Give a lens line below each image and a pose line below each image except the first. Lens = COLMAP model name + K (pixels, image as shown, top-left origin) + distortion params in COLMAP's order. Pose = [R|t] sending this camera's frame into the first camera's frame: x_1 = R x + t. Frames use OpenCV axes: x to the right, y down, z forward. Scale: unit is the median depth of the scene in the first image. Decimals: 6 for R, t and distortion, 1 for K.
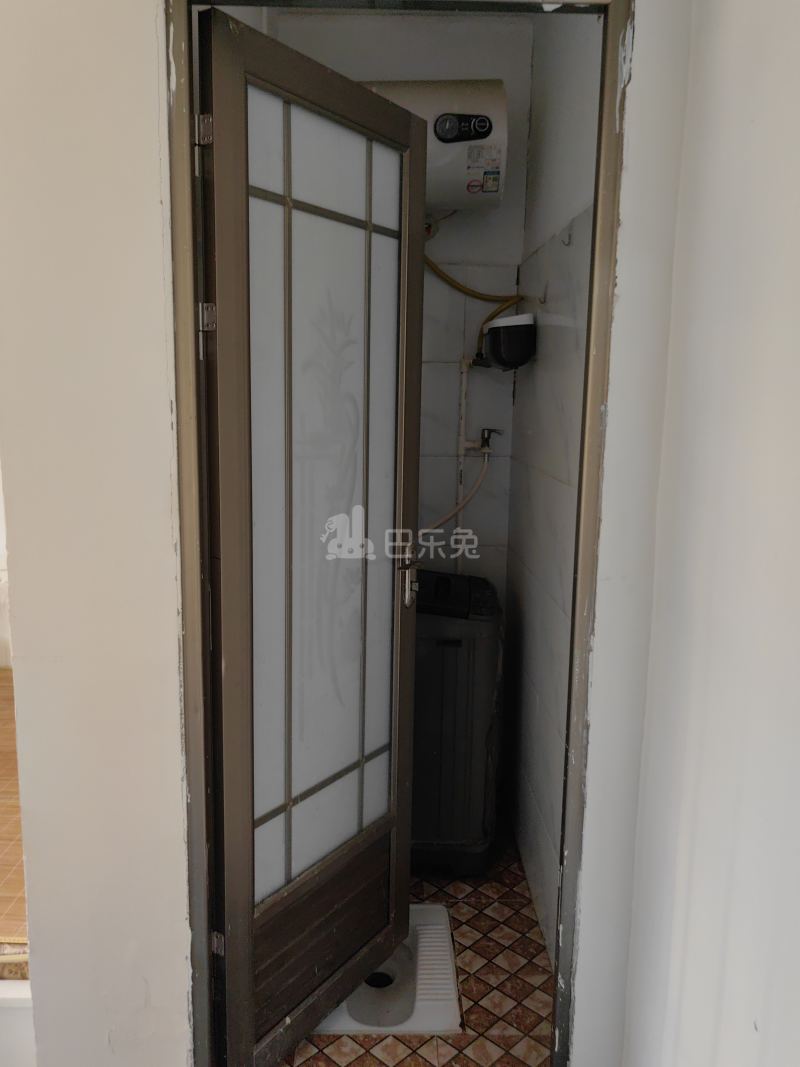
lens RADIAL K [[855.2, 0, 385.8], [0, 855.2, 541.1], [0, 0, 1]] dist [0.002041, -0.001143]
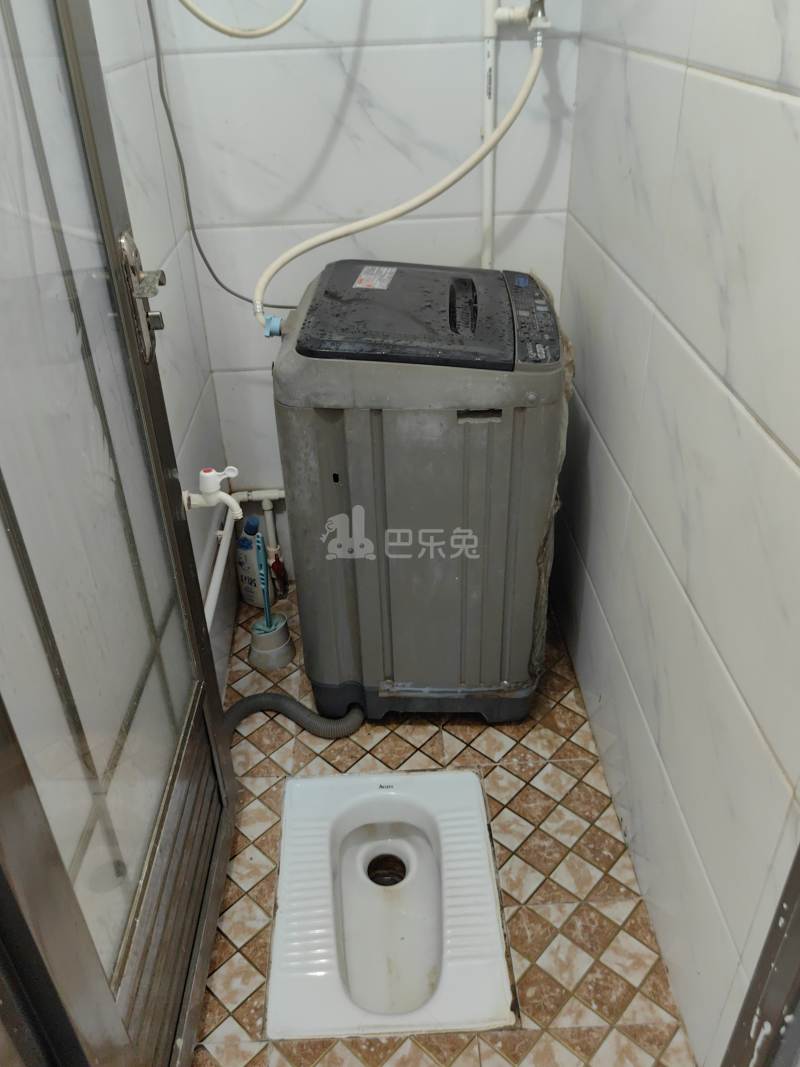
lens RADIAL K [[855.2, 0, 385.8], [0, 855.2, 541.1], [0, 0, 1]] dist [0.002041, -0.001143]
pose [[0.998479, -0.054610, -0.007554, 0.012090], [0.053101, 0.915840, 0.398017, -0.034354], [-0.014817, -0.397812, 0.917347, 0.473622]]
